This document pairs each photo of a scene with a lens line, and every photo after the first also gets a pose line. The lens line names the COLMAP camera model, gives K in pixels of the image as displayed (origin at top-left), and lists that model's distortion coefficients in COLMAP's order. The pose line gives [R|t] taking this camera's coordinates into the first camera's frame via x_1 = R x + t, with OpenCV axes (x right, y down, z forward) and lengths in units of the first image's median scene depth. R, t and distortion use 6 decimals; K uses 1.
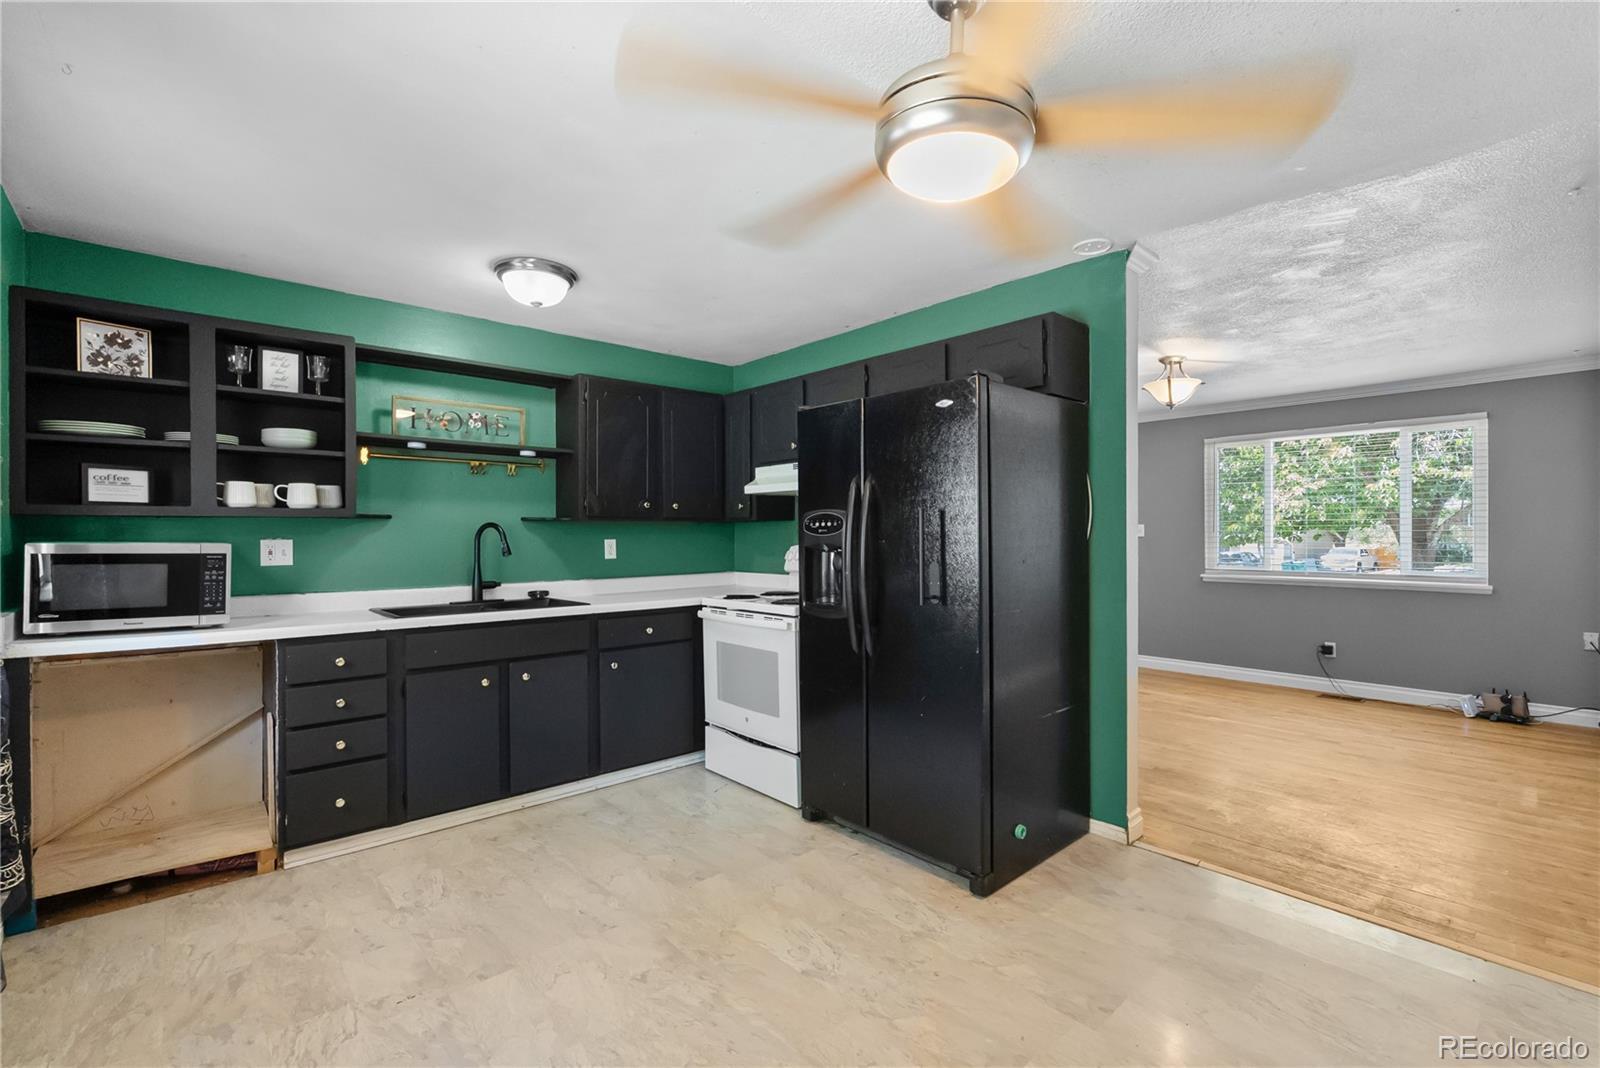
lens RADIAL K [[708.5, 0, 800.0], [0, 708.5, 534.0], [0, 0, 1]] dist [-0.004000, 0.000514]
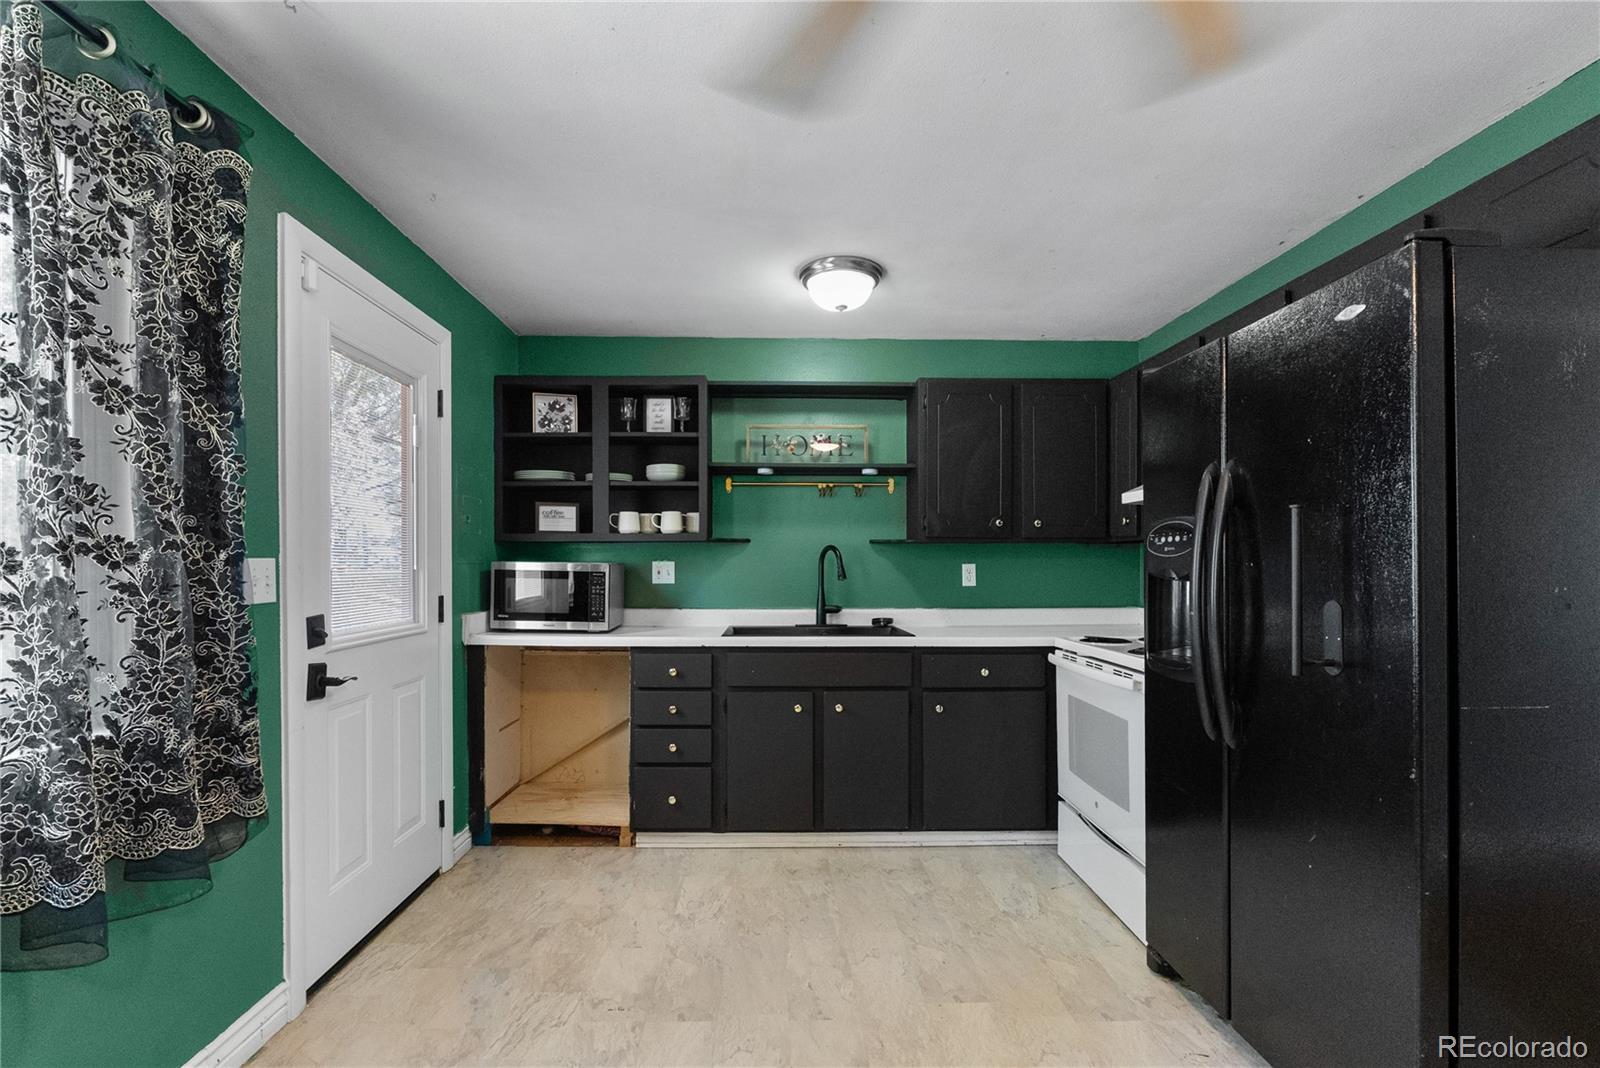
lens RADIAL K [[723.4, 0, 794.7], [0, 723.4, 565.1], [0, 0, 1]] dist [-0.003176, -0.000048]
pose [[0.759464, 0.005306, -0.650528, 0.203546], [-0.004479, 0.999986, 0.002928, 0.010047], [0.650534, 0.000690, 0.759477, 0.247109]]
